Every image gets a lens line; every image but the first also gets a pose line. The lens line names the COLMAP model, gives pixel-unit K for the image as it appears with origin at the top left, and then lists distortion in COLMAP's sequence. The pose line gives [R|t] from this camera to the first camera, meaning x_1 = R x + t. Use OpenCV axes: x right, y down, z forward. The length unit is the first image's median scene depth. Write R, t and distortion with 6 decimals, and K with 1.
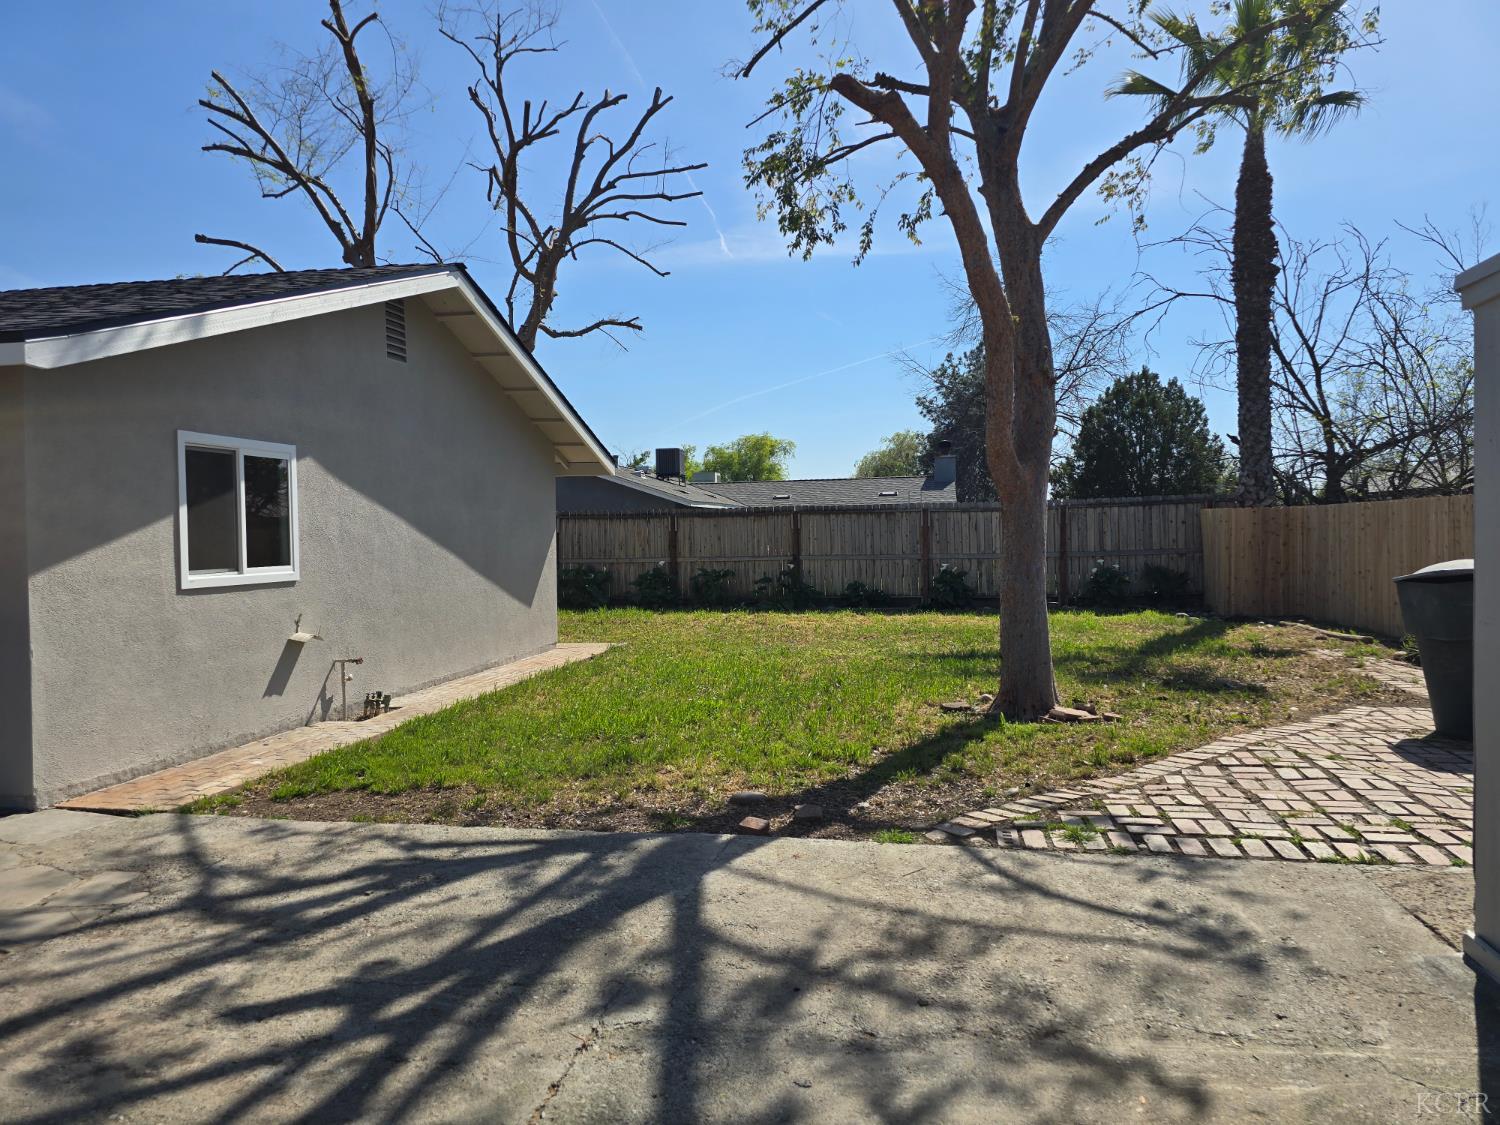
lens RADIAL K [[988.9, 0, 712.2], [0, 988.9, 555.4], [0, 0, 1]] dist [0.061766, -0.049526]
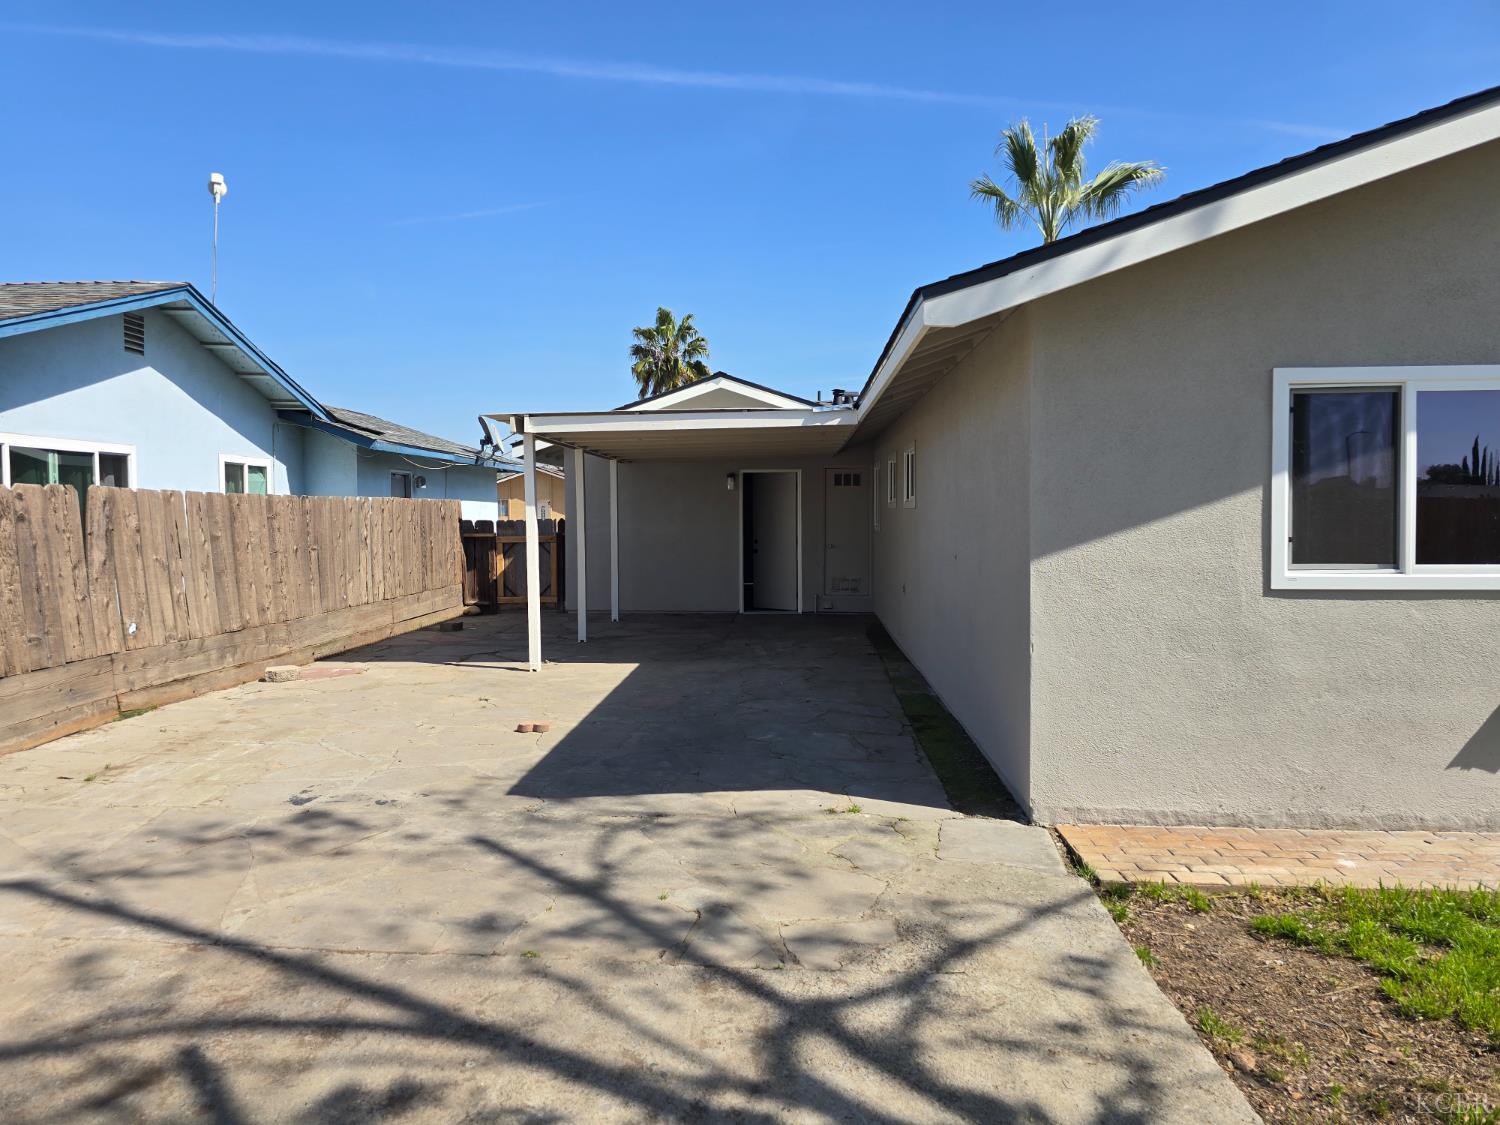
lens RADIAL K [[1003.8, 0, 750.2], [0, 1003.8, 554.9], [0, 0, 1]] dist [0.060611, -0.056559]
pose [[0.154653, 0.057745, -0.986280, 0.134486], [-0.020239, 0.998266, 0.055273, -0.024041], [0.987762, 0.011413, 0.155553, 0.522874]]
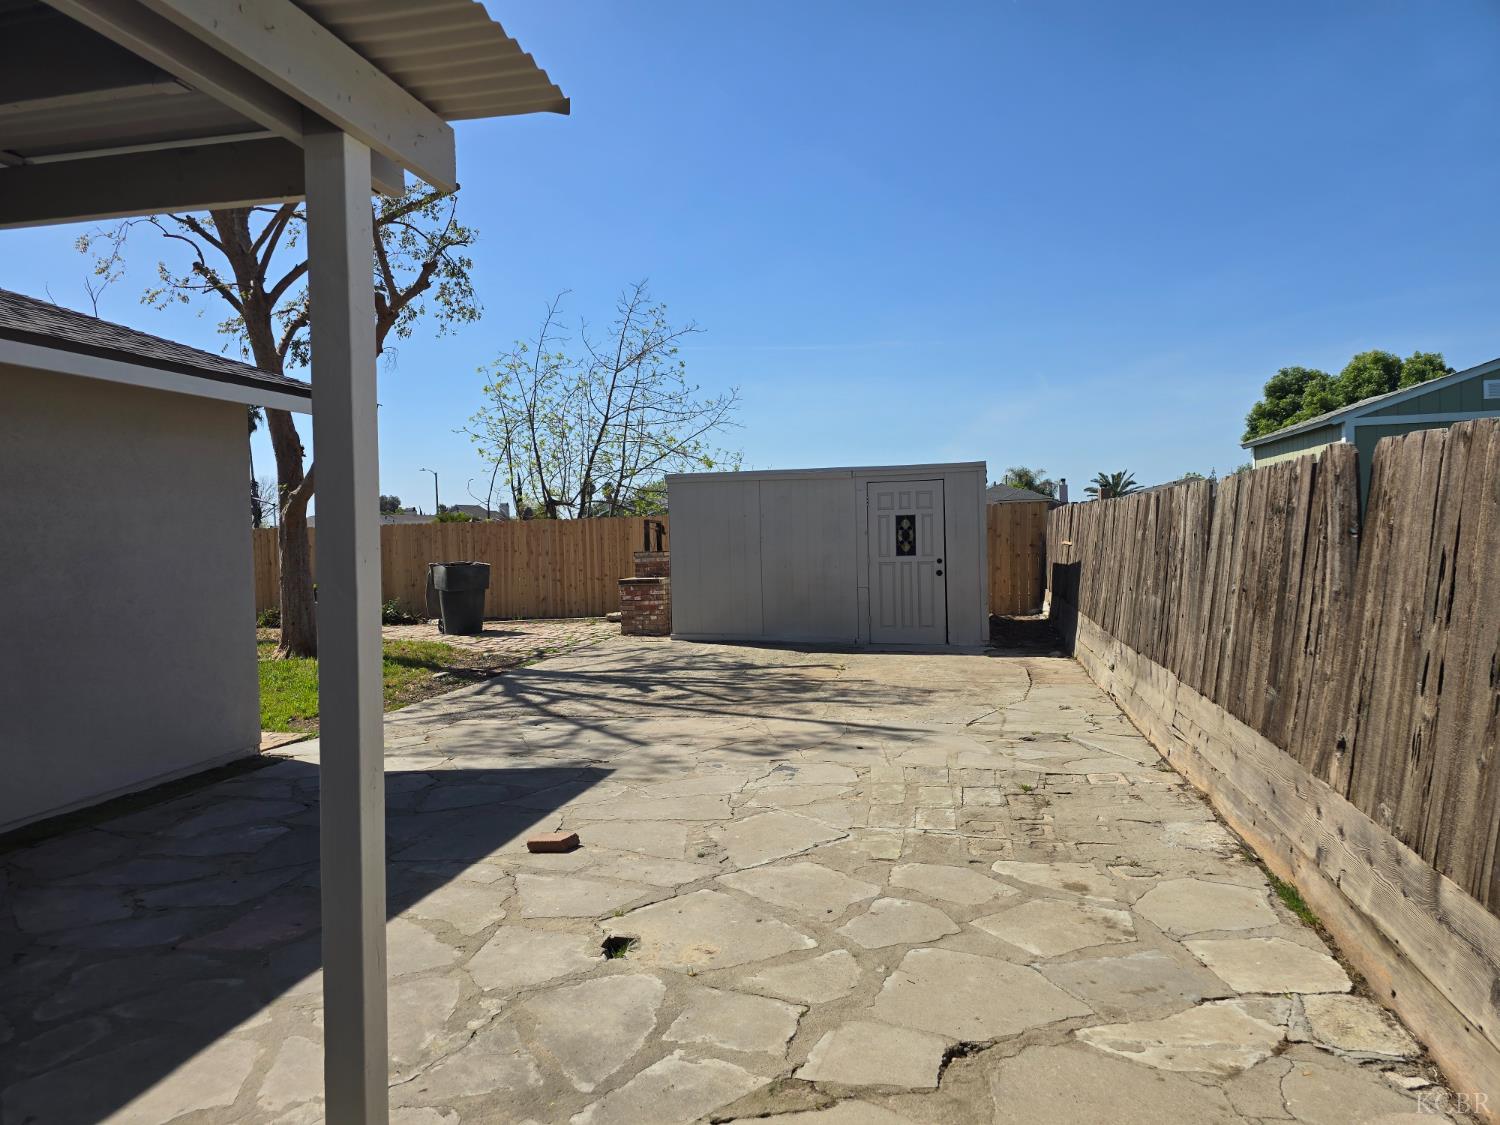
lens RADIAL K [[1003.8, 0, 750.2], [0, 1003.8, 554.9], [0, 0, 1]] dist [0.060611, -0.056559]
pose [[0.018856, -0.007758, 0.999792, -1.653481], [0.043351, 0.999036, 0.006934, 0.020453], [-0.998882, 0.043211, 0.019174, 0.305706]]
